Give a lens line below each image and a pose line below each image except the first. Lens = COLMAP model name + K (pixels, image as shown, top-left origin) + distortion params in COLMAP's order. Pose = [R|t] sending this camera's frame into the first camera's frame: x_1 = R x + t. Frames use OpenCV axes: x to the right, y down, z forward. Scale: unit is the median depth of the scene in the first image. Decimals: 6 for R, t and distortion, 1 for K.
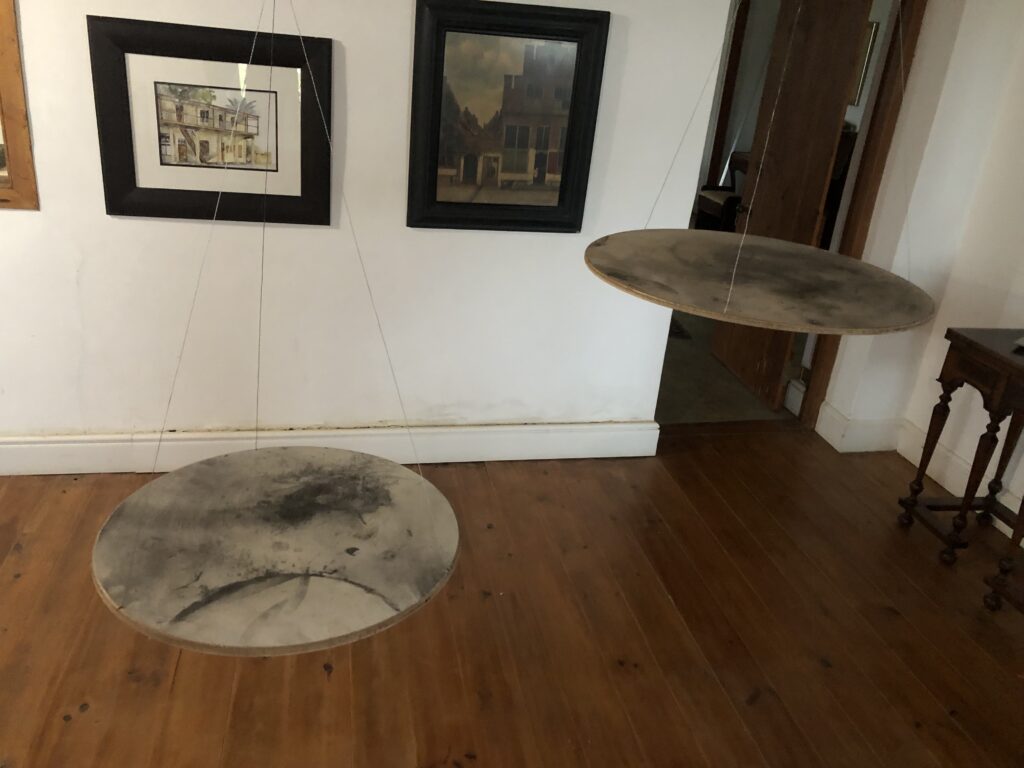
lens RADIAL K [[851.4, 0, 481.2], [0, 851.4, 385.3], [0, 0, 1]] dist [0.032314, -0.004792]
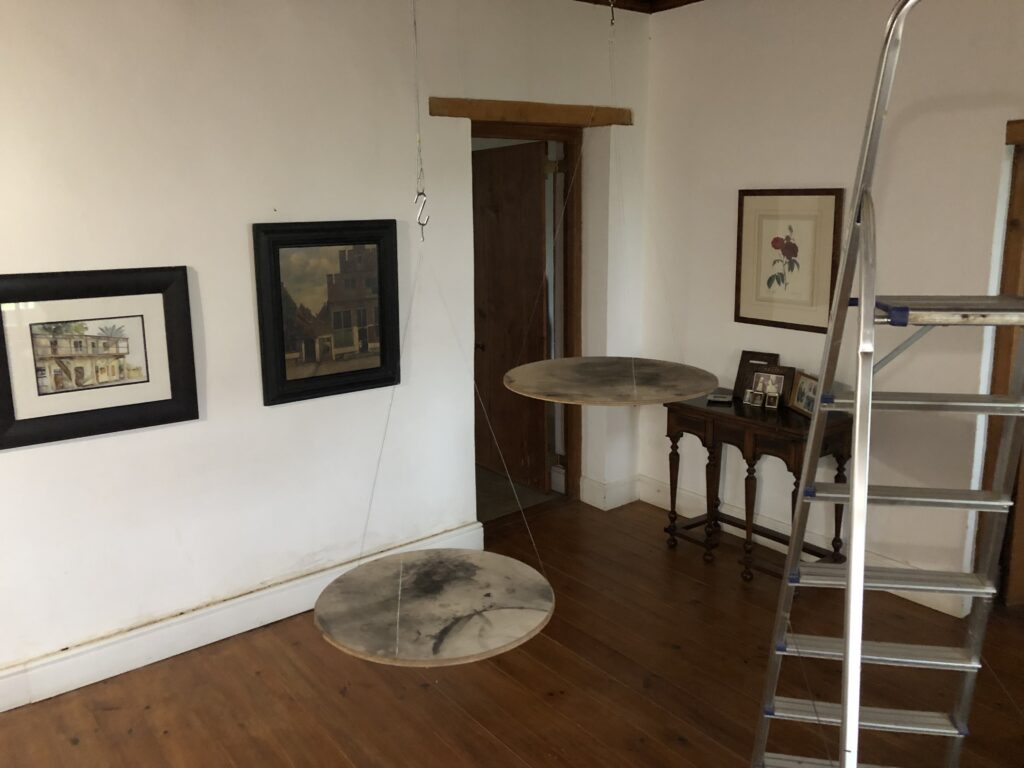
lens RADIAL K [[865.1, 0, 493.9], [0, 865.1, 377.5], [0, 0, 1]] dist [0.056965, -0.010038]
pose [[0.890425, -0.184788, 0.415928, -0.317977], [0.257753, 0.957932, -0.126212, 0.008760], [-0.375108, 0.219589, 0.900597, -0.218117]]
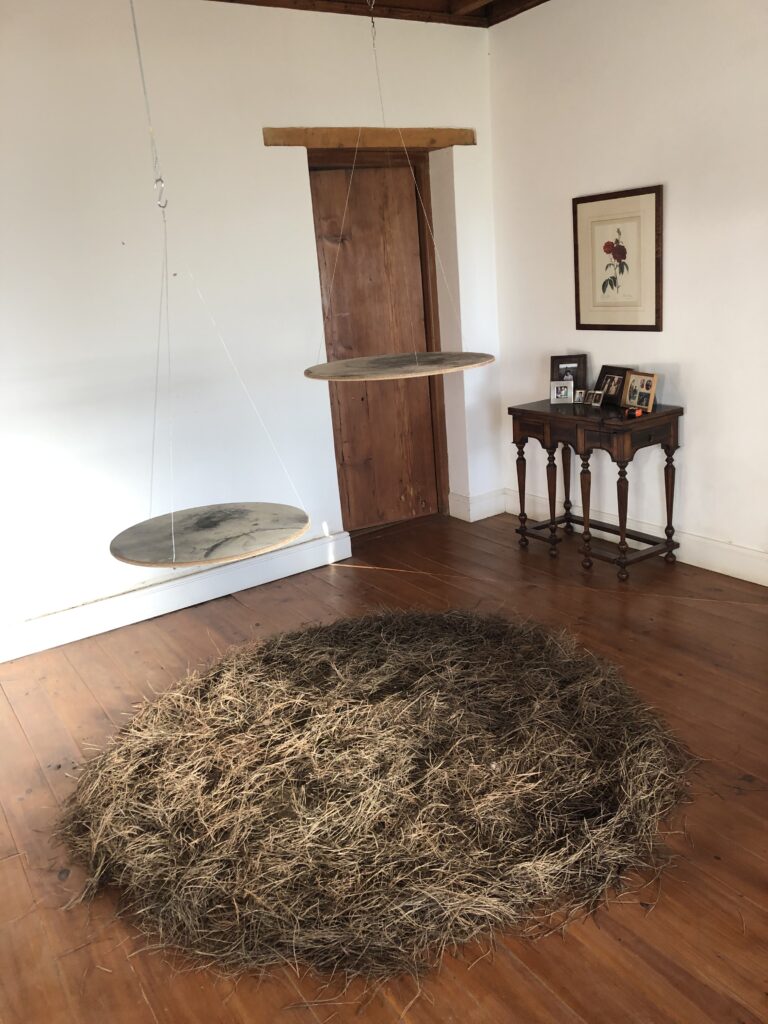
lens RADIAL K [[865.1, 0, 363.0], [0, 865.1, 520.8], [0, 0, 1]] dist [0.056965, -0.010038]
pose [[0.915198, -0.255151, 0.311946, -0.236125], [0.291806, 0.953432, -0.076270, 0.173792], [-0.277959, 0.160830, 0.947034, -0.374730]]
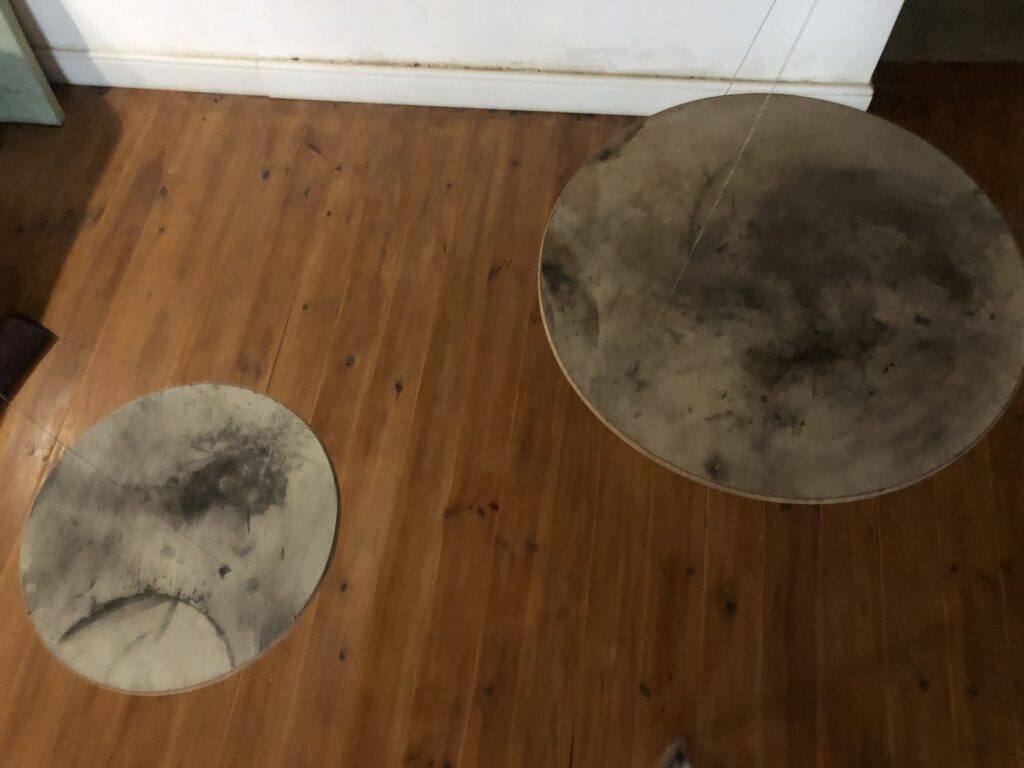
lens RADIAL K [[851.4, 0, 481.2], [0, 851.4, 385.3], [0, 0, 1]] dist [0.032314, -0.004792]
pose [[0.937868, 0.216608, -0.271079, 0.180153], [0.008932, 0.765898, 0.642901, -0.308302], [0.346876, -0.605377, 0.716376, 0.208439]]
